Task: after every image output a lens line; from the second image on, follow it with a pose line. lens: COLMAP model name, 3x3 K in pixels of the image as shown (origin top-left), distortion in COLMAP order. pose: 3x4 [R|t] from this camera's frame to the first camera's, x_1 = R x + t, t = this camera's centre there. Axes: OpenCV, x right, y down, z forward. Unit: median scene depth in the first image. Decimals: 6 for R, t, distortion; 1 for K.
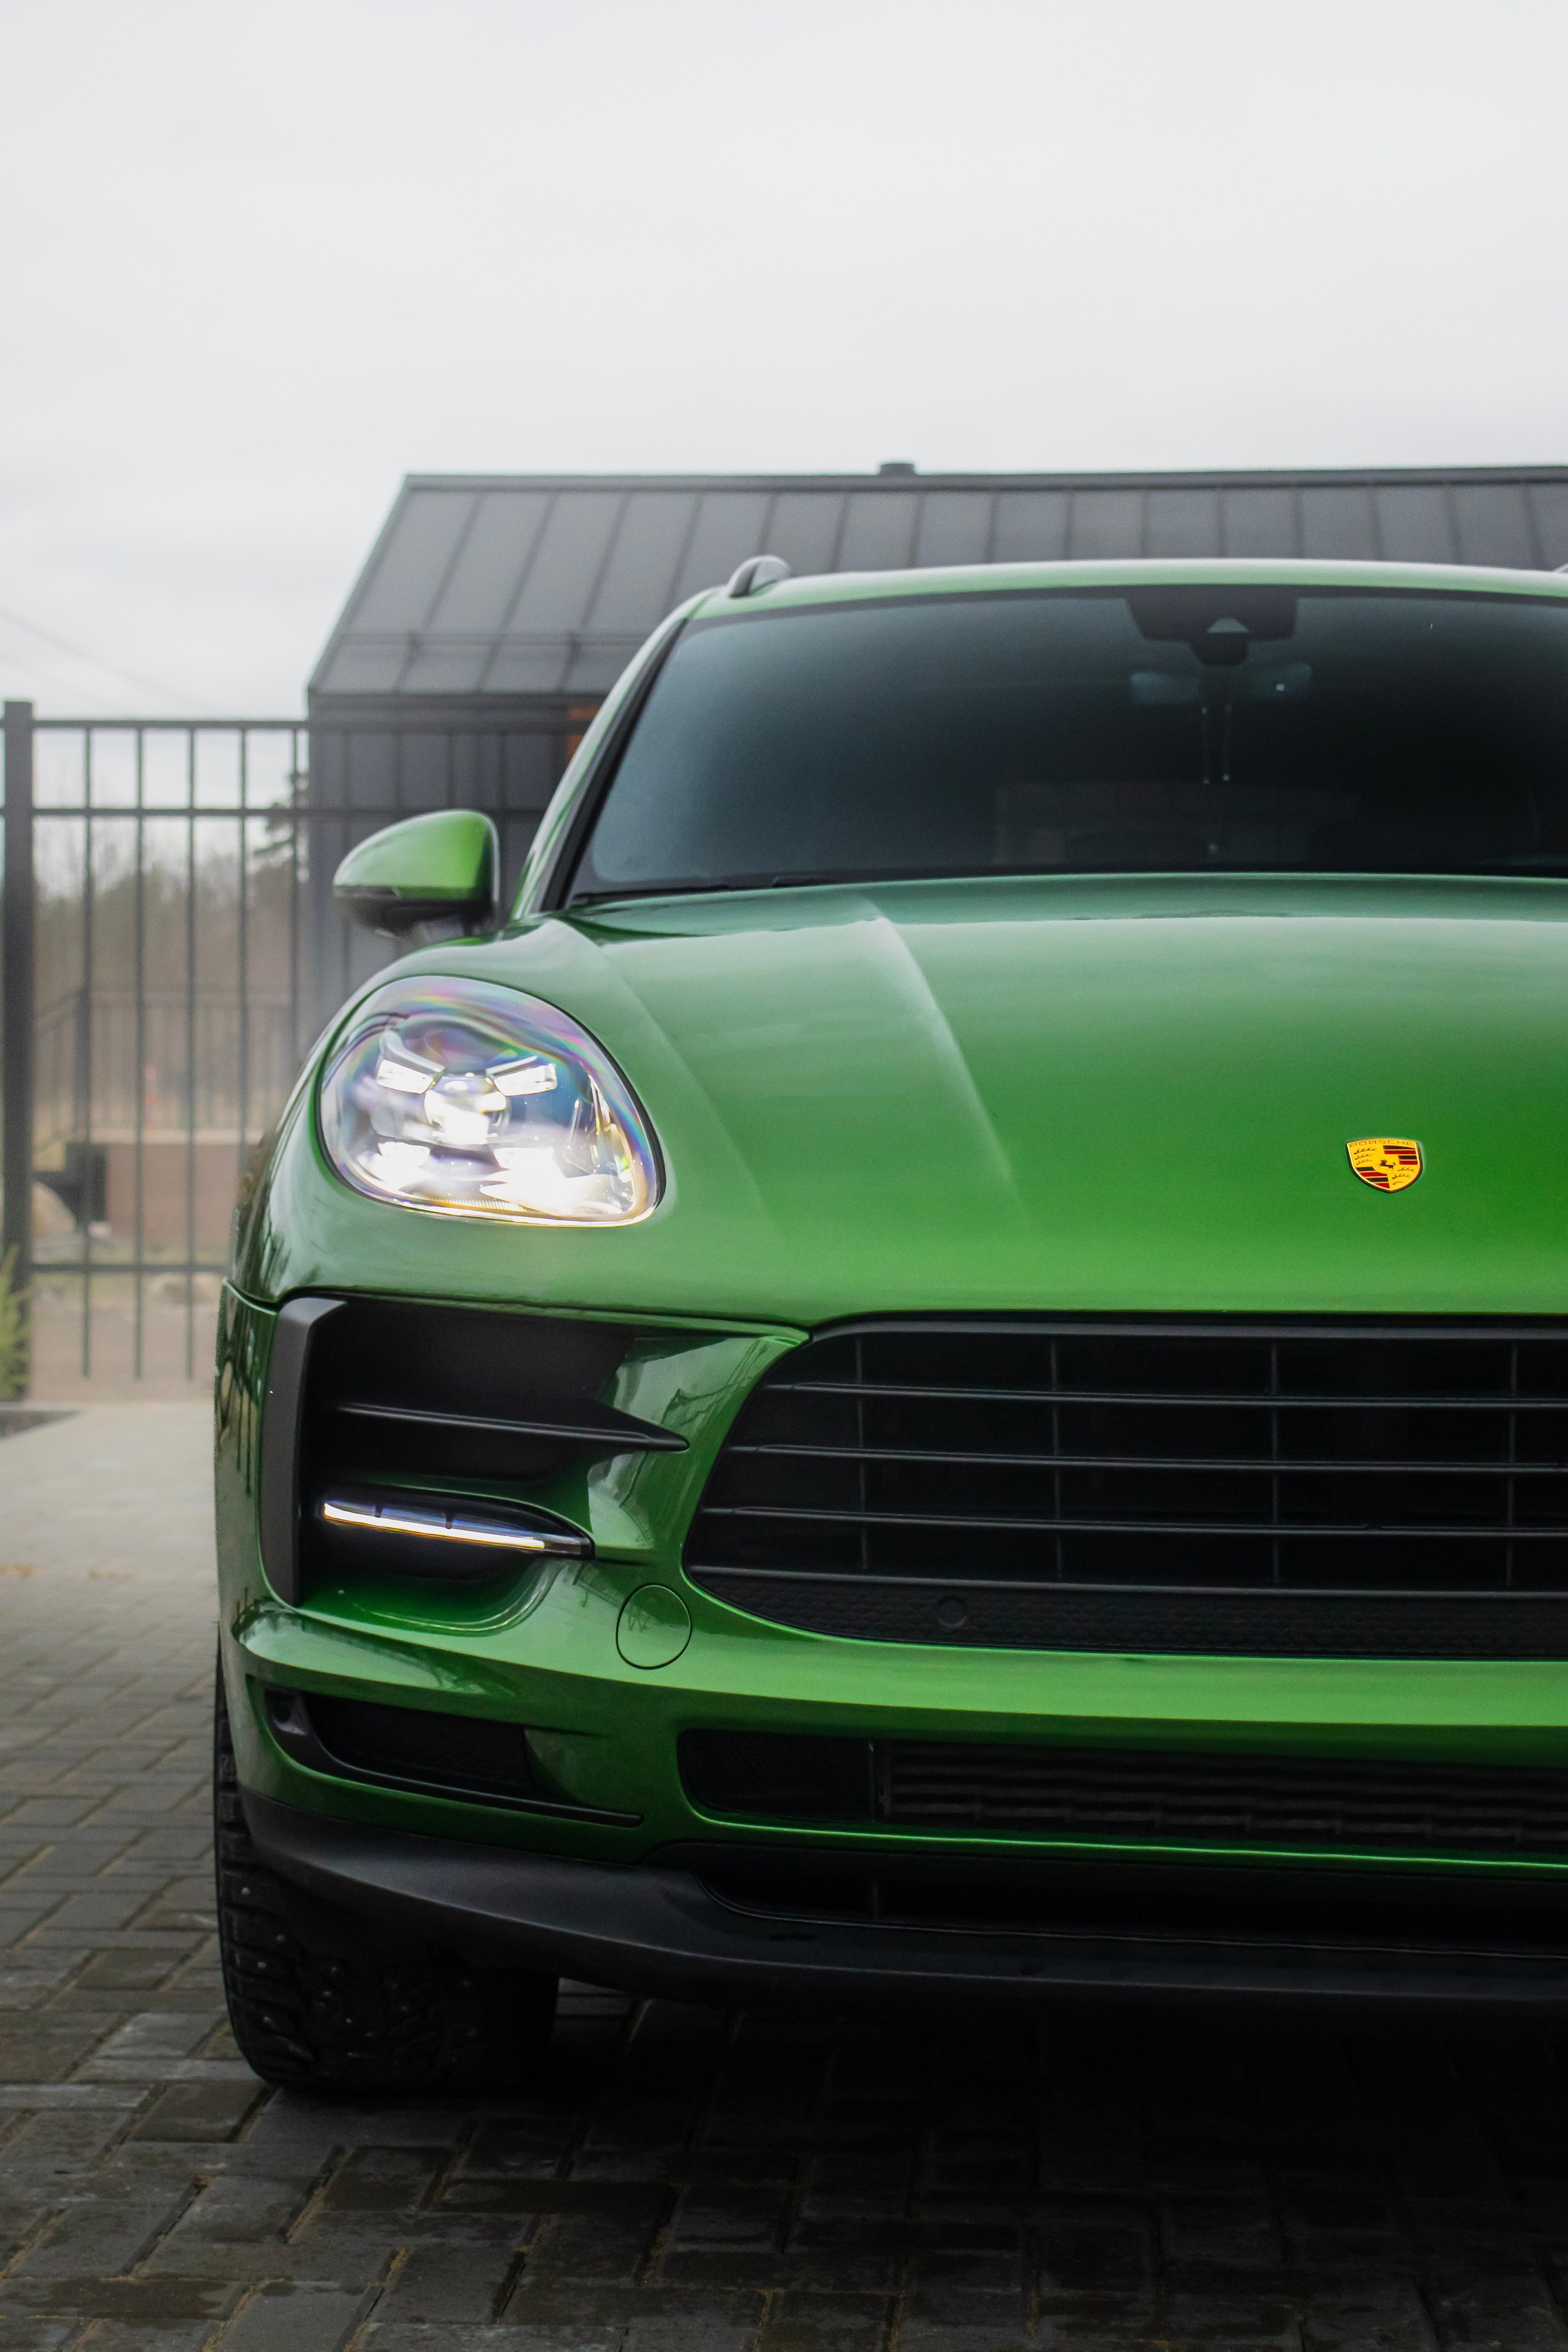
lens RADIAL K [[4197.4, 0, 784.0], [0, 4197.4, 1176.0], [0, 0, 1]] dist [0.223112, -0.054097]
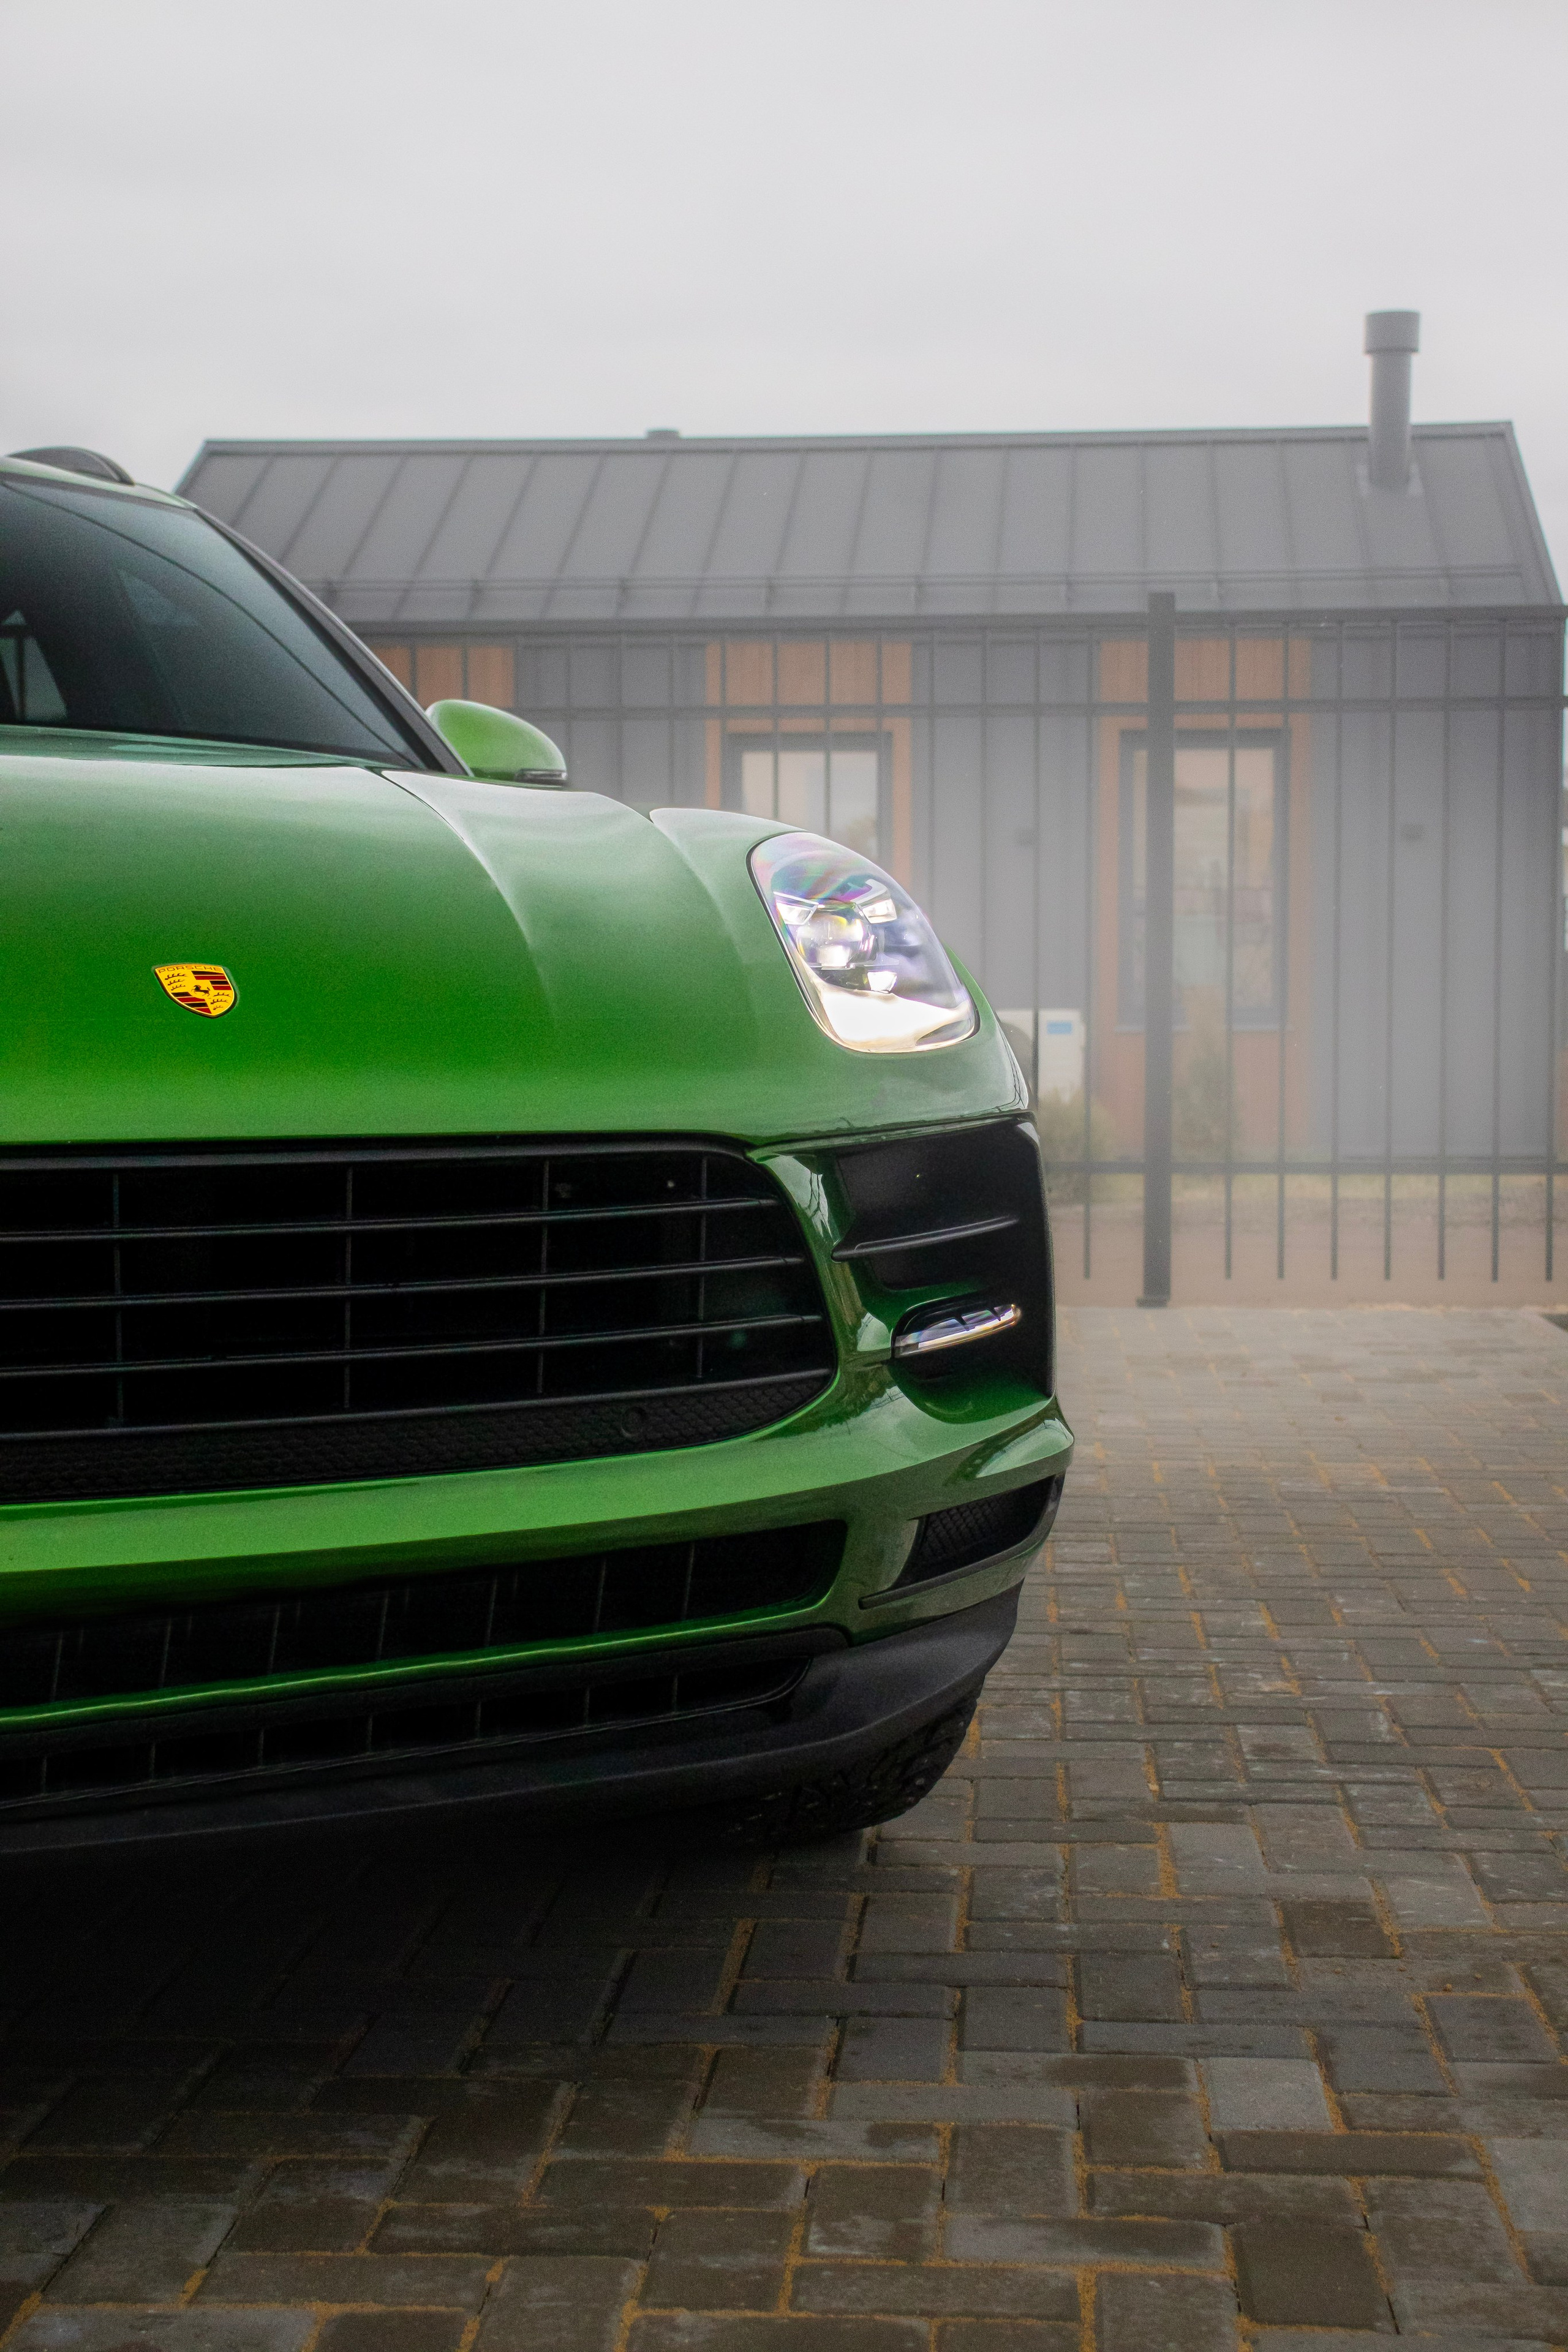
lens RADIAL K [[3583.7, 0, 784.0], [0, 3583.7, 1176.0], [0, 0, 1]] dist [0.068516, 0.077293]
pose [[0.999942, -0.005821, -0.009072, 0.491808], [0.006061, 0.999627, 0.026621, 0.014141], [0.008914, -0.026675, 0.999604, 0.405918]]
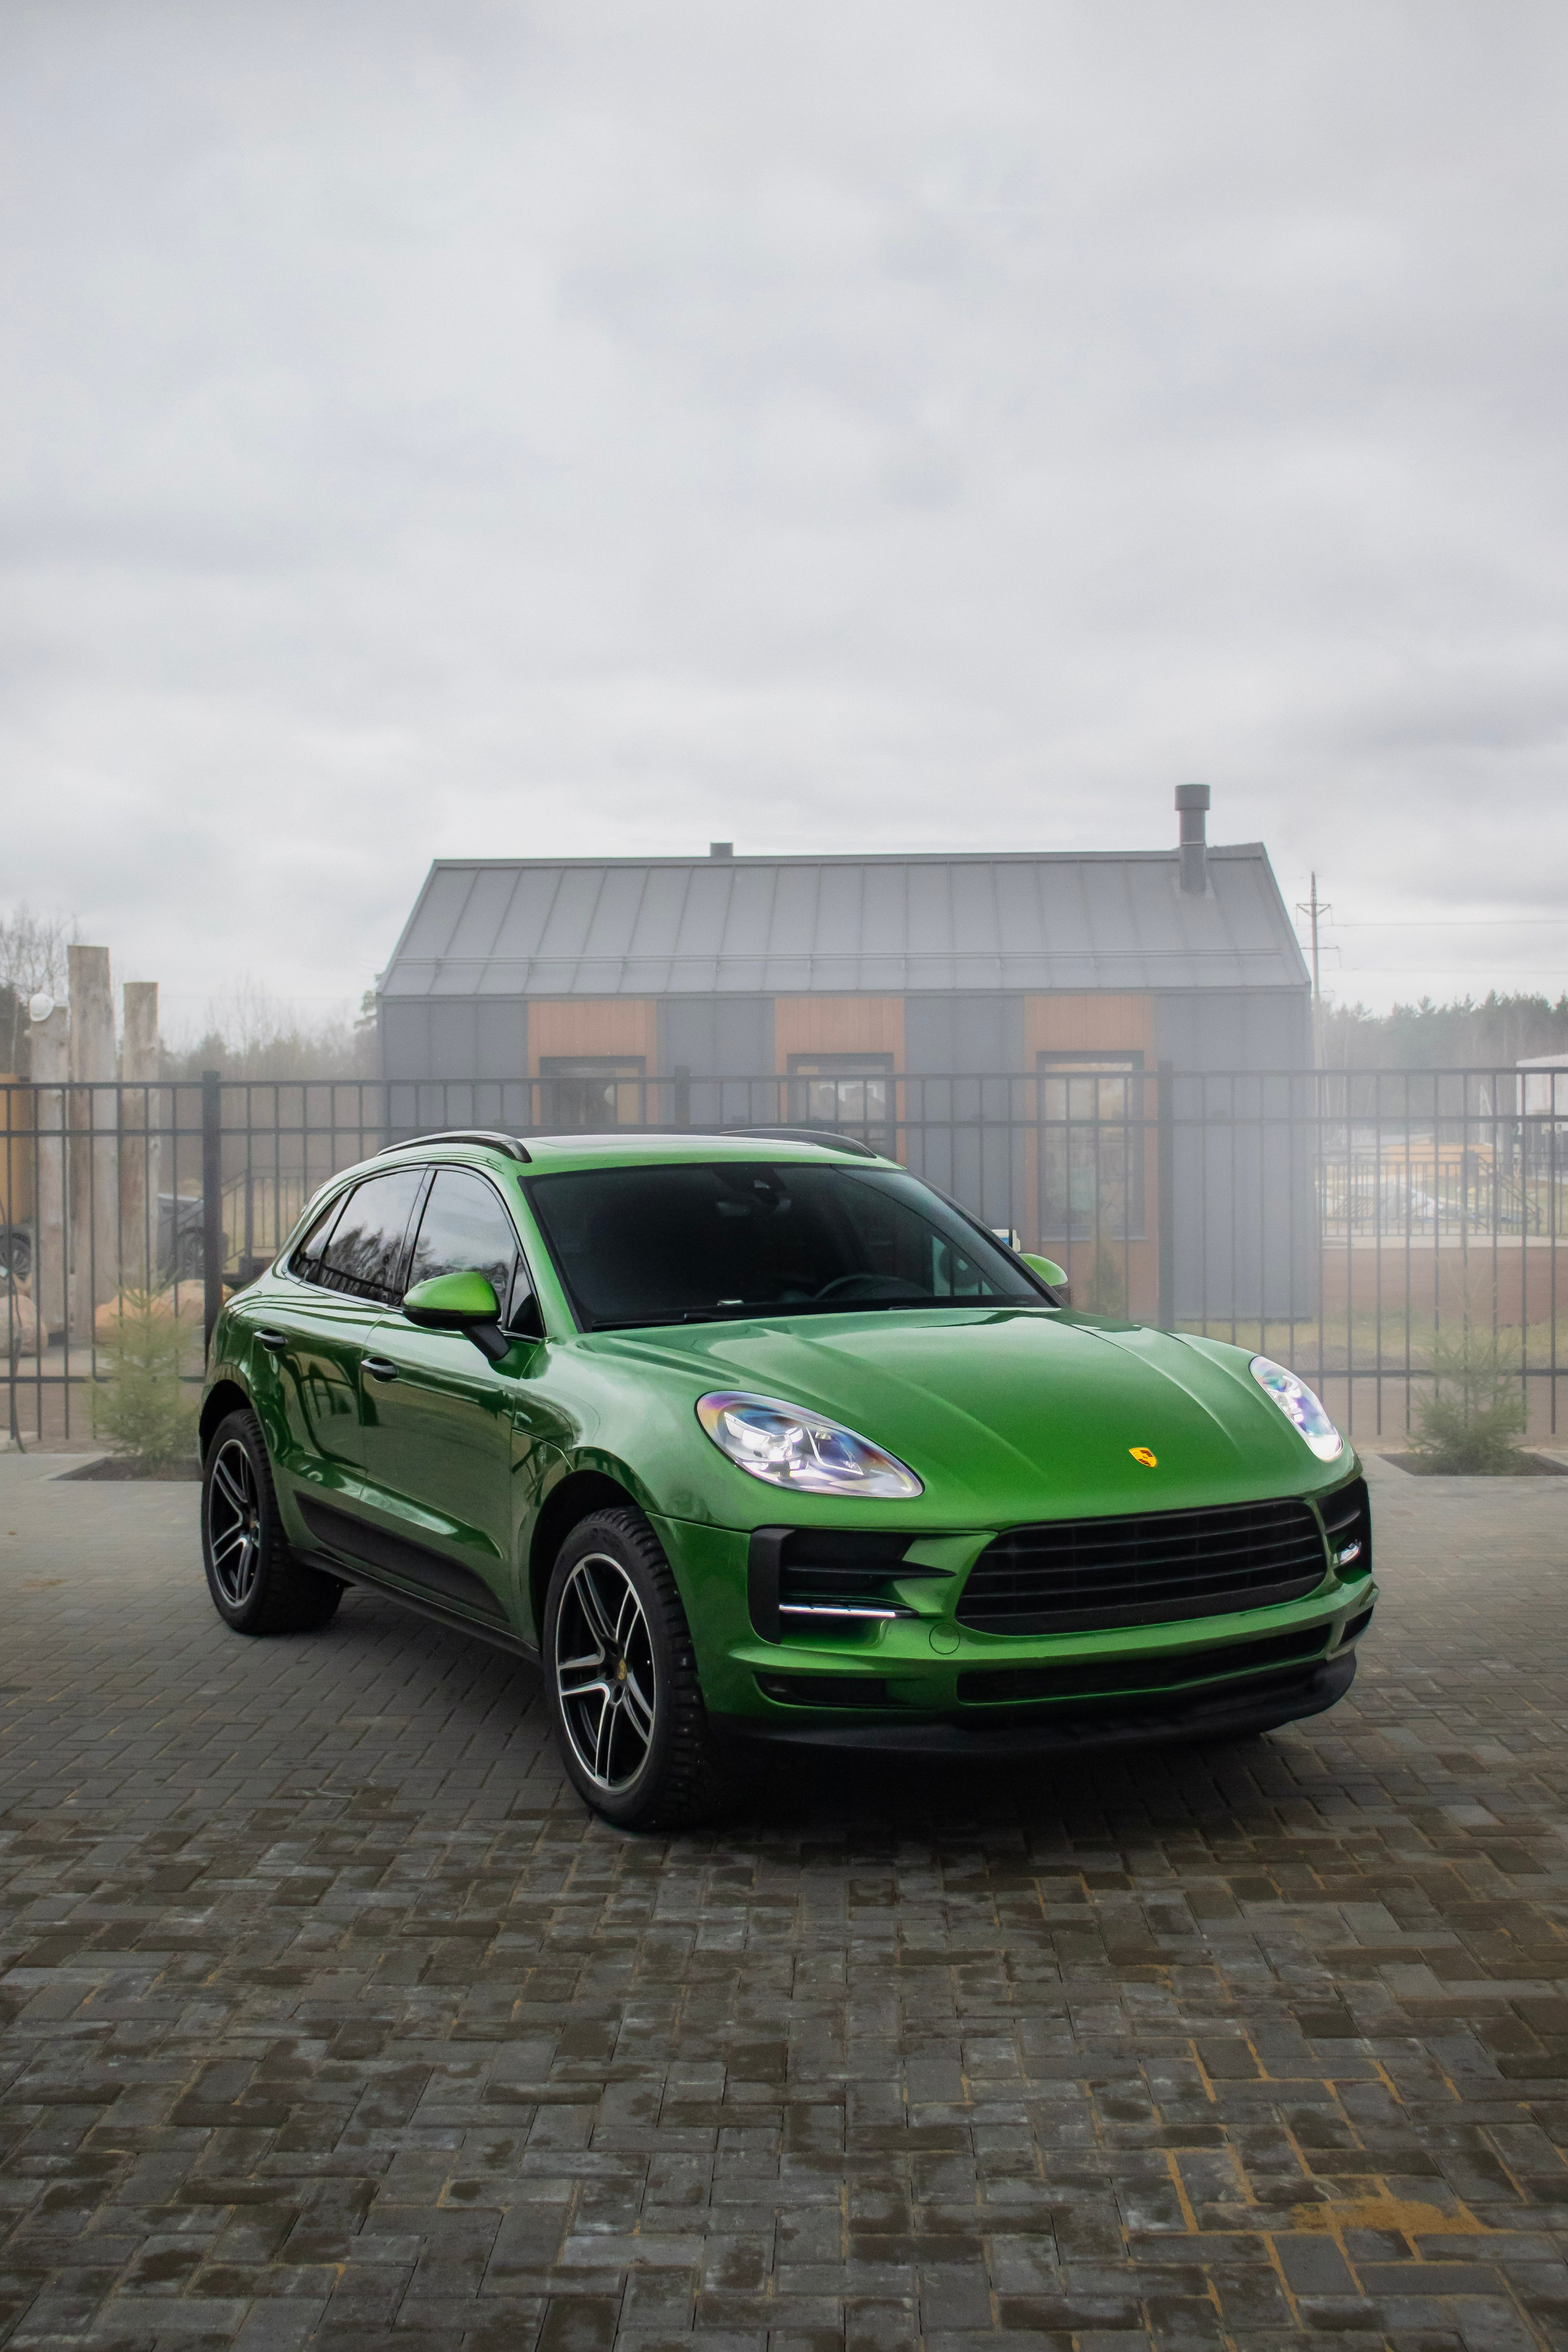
lens RADIAL K [[2620.9, 0, 797.1], [0, 2620.9, 1199.7], [0, 0, 1]] dist [-0.030057, -0.007682]
pose [[0.999054, -0.015974, 0.040449, 0.088971], [0.016095, 0.999867, -0.002670, -0.164094], [-0.040401, 0.003318, 0.999178, -0.482041]]
